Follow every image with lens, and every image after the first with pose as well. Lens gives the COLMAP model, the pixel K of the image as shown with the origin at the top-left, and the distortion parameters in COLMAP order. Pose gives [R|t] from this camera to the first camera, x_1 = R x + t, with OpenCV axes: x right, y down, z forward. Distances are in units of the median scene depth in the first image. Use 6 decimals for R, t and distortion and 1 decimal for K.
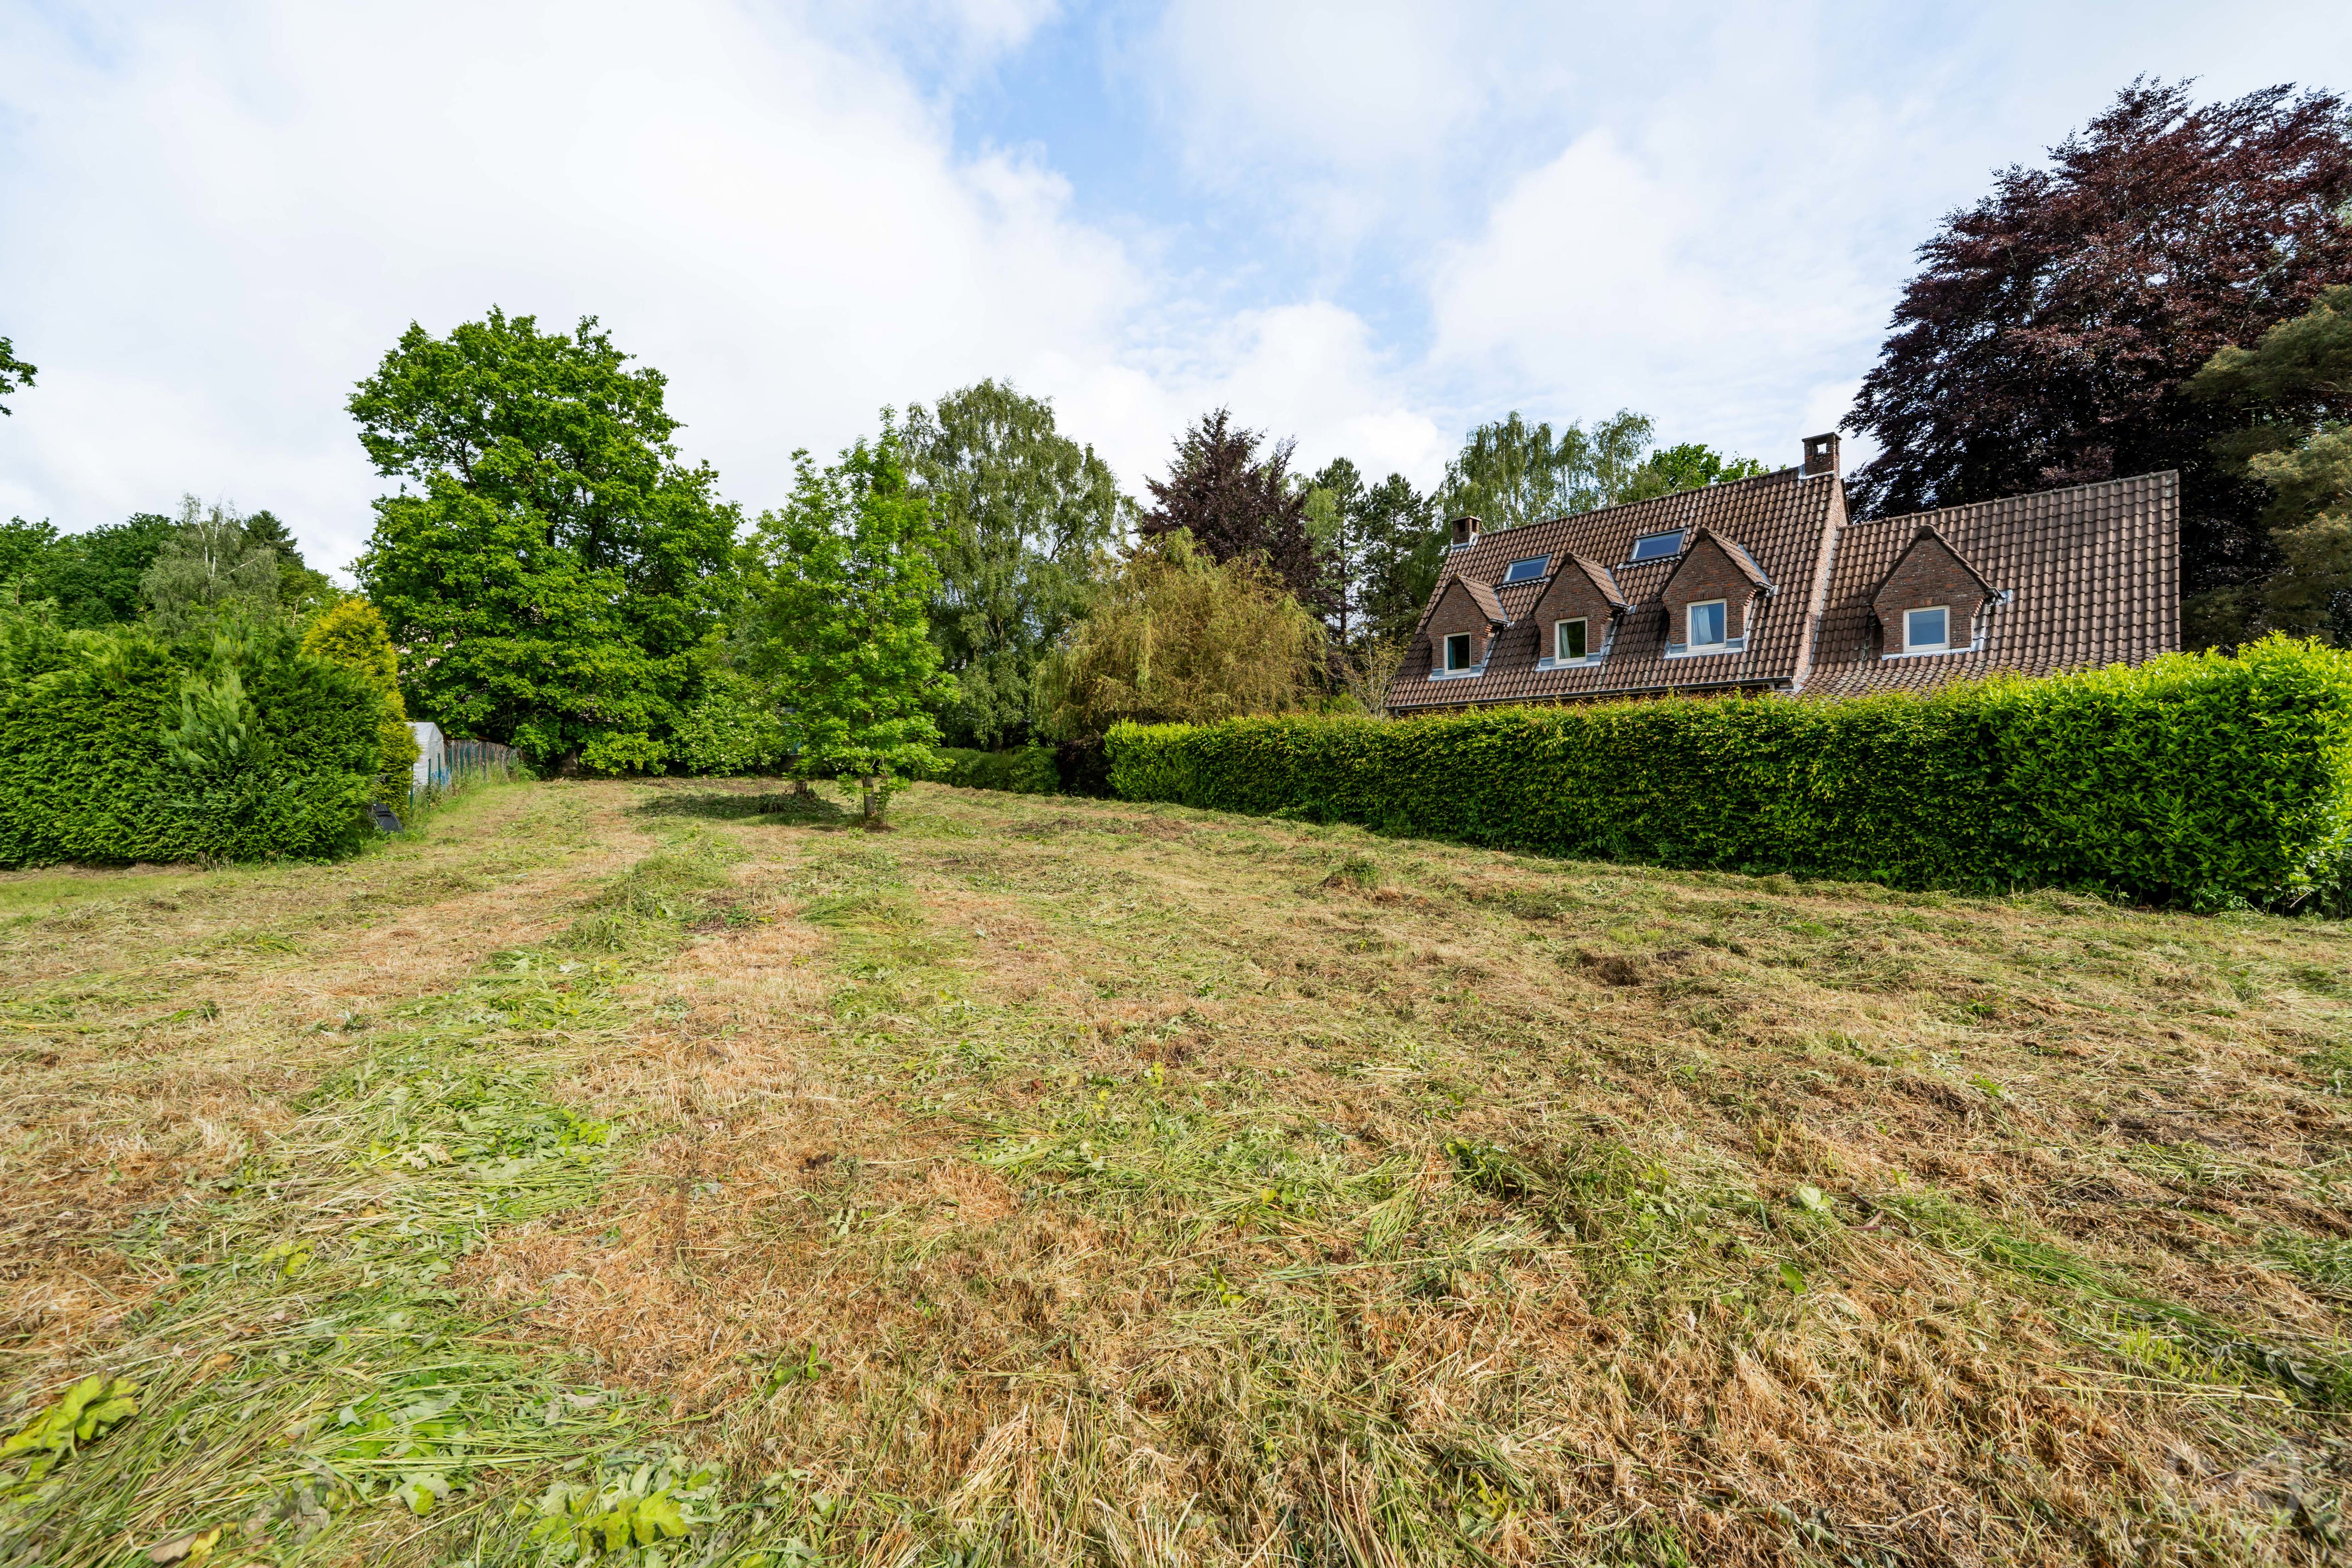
lens RADIAL K [[950.7, 0, 1176.0], [0, 950.7, 784.0], [0, 0, 1]] dist [0.001524, 0.000018]
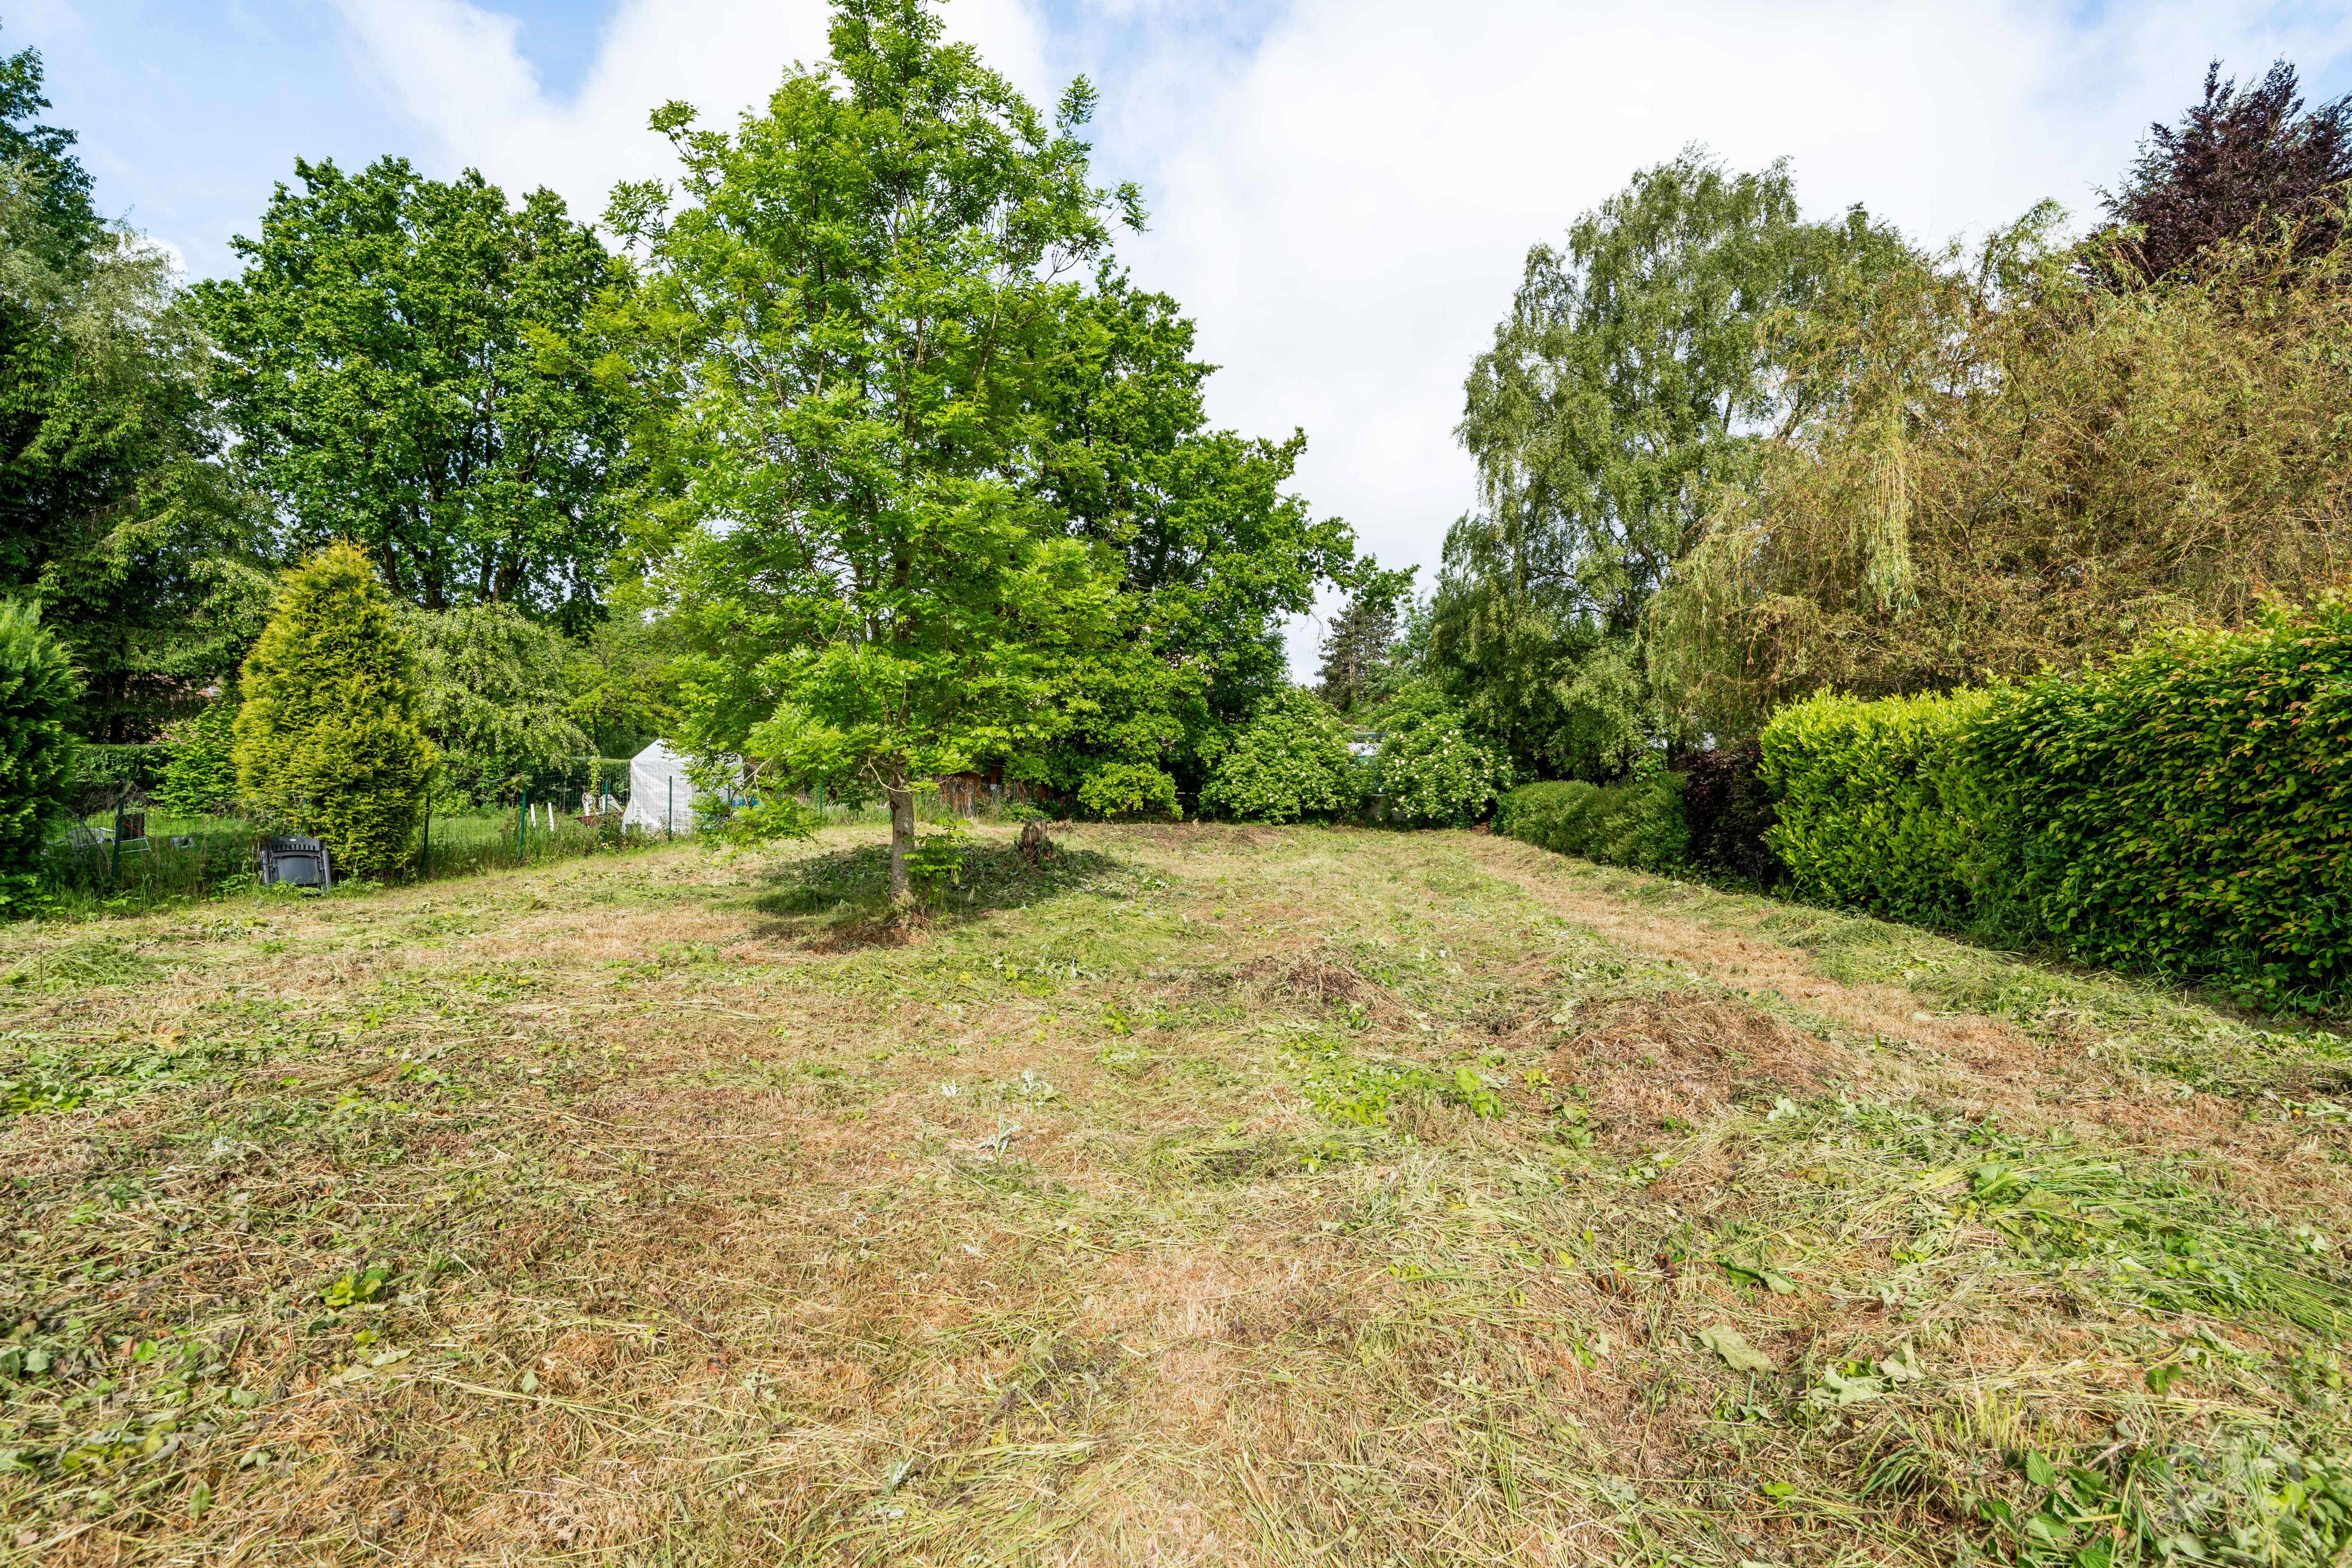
lens RADIAL K [[1036.1, 0, 1176.0], [0, 1036.1, 784.0], [0, 0, 1]] dist [0.001518, -0.000057]
pose [[0.713560, -0.007747, -0.700551, 0.046054], [-0.030566, 0.998642, -0.042177, -0.002359], [0.699927, 0.051509, 0.712355, 0.410616]]
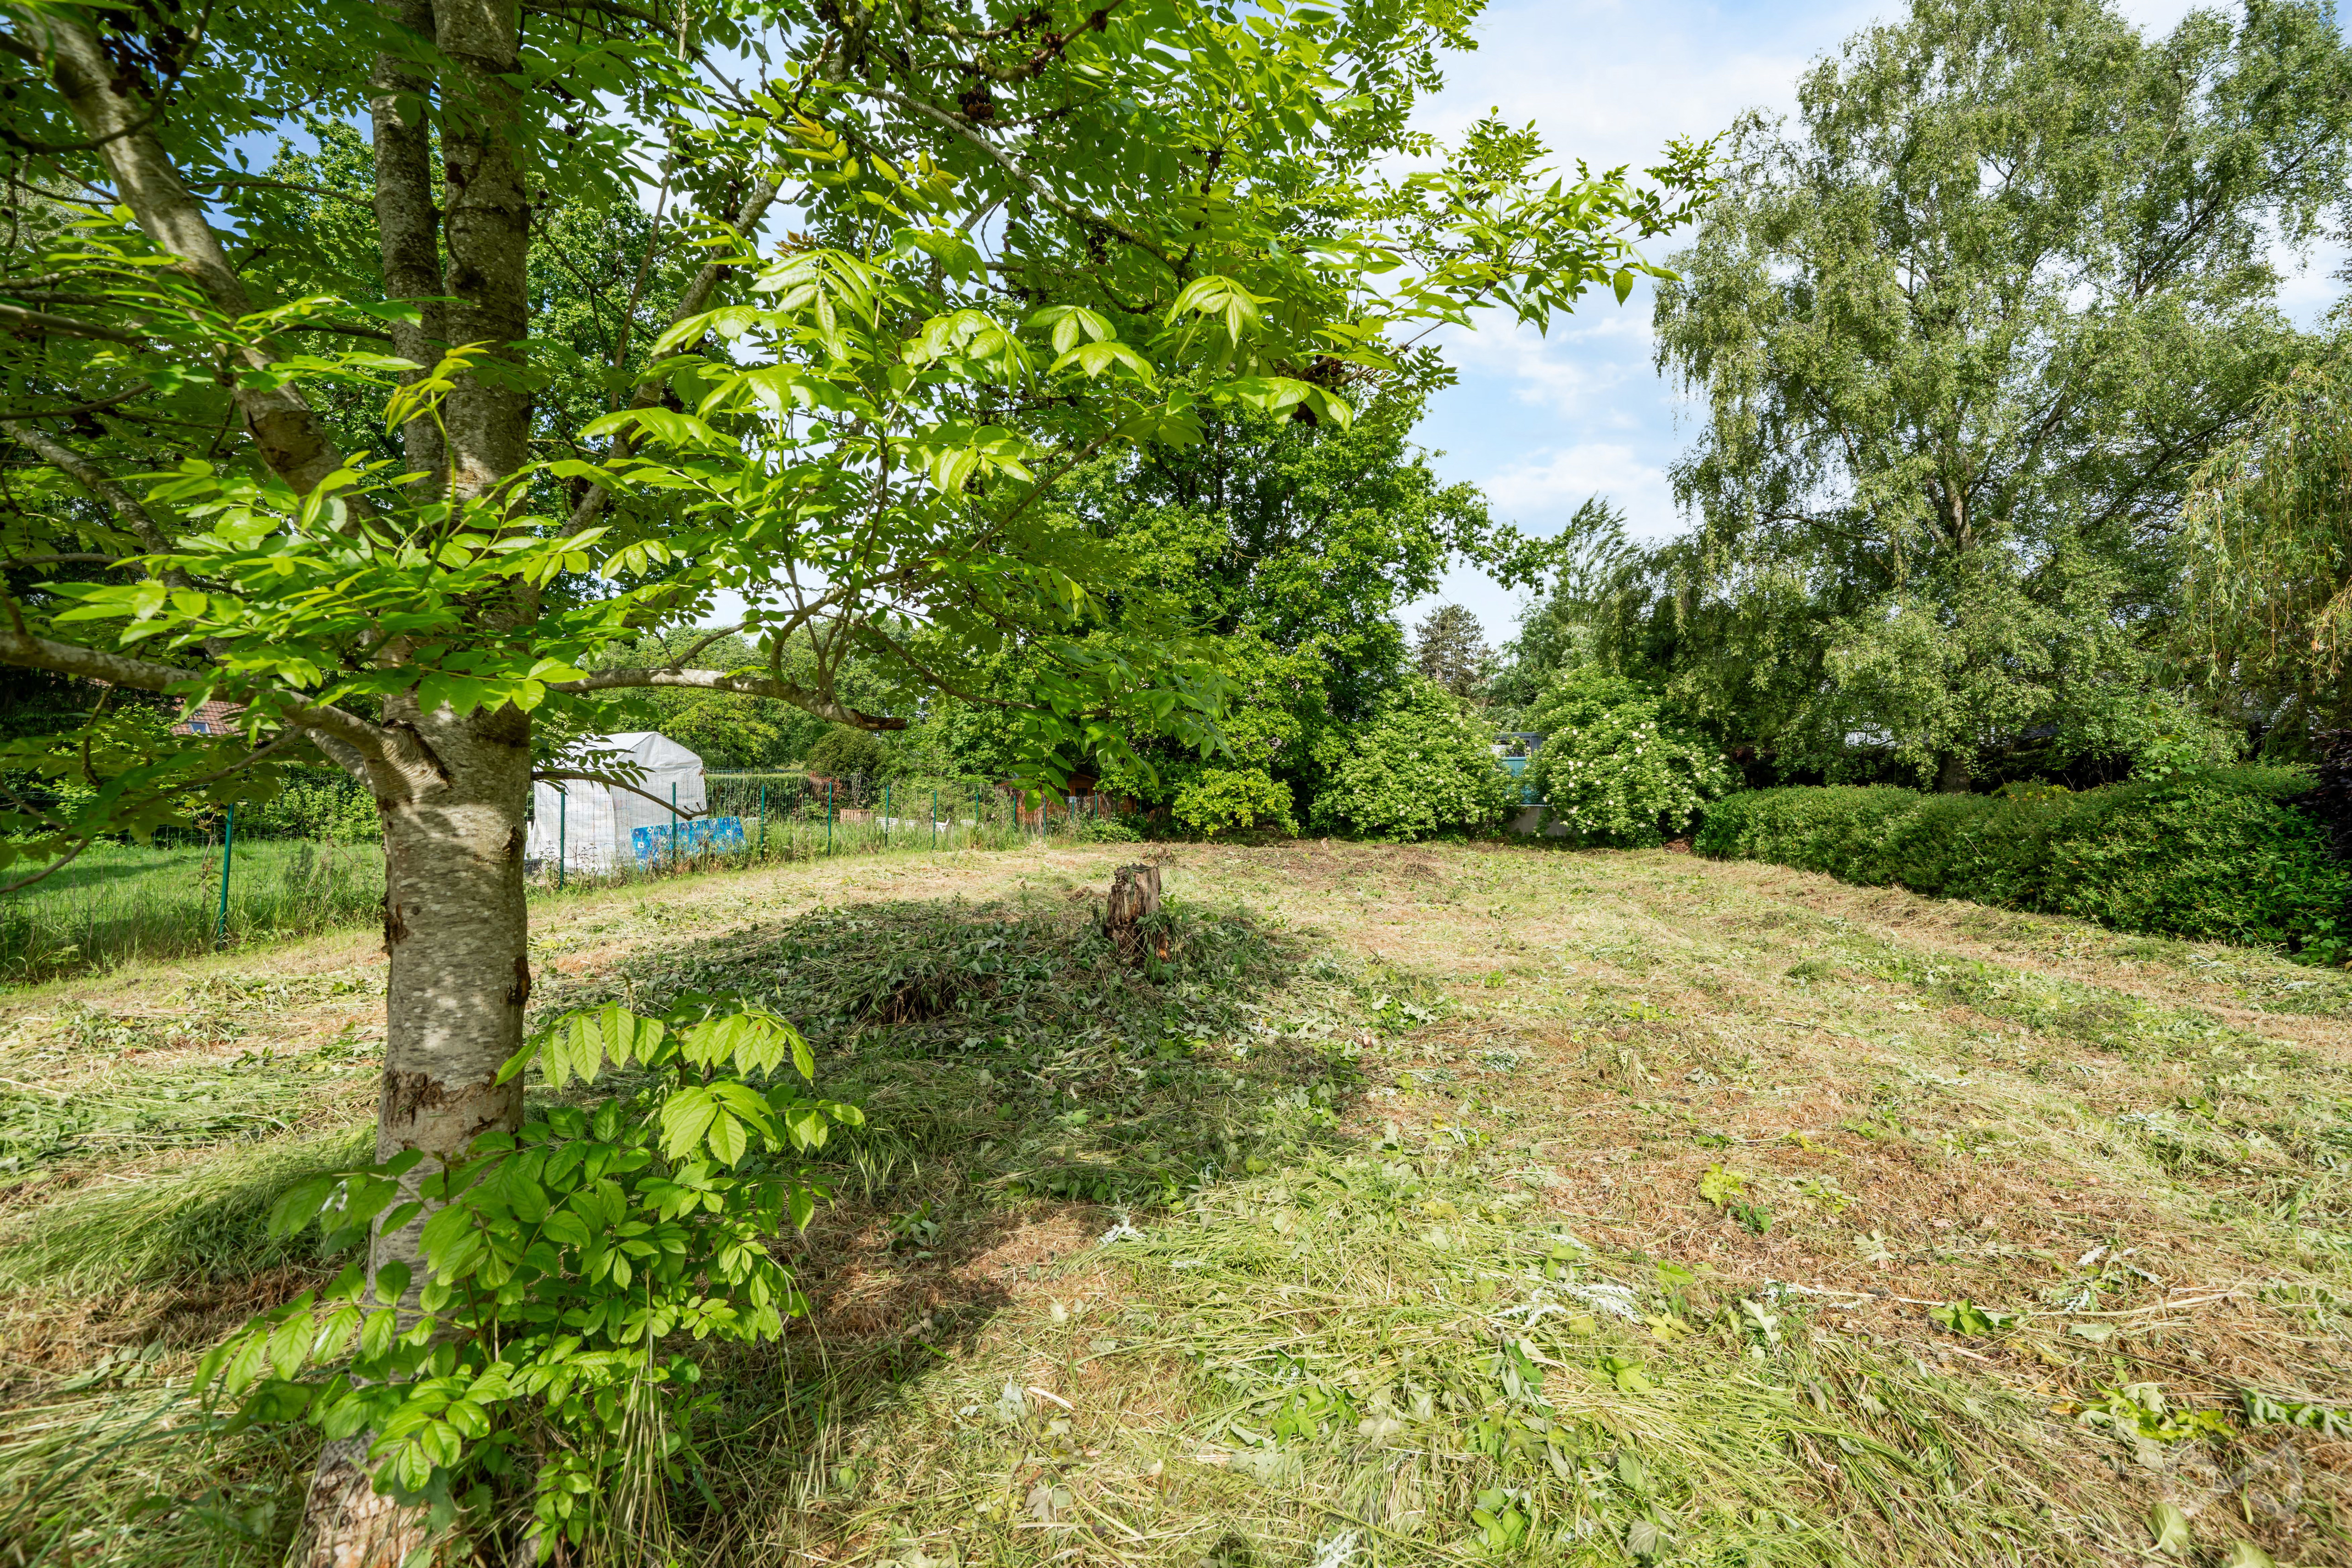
lens RADIAL K [[950.7, 0, 1176.0], [0, 950.7, 784.0], [0, 0, 1]] dist [0.001524, 0.000018]
pose [[0.661392, -0.022761, -0.749695, -0.120306], [-0.024655, 0.998340, -0.052061, -0.009846], [0.749635, 0.052917, 0.659733, 0.535041]]
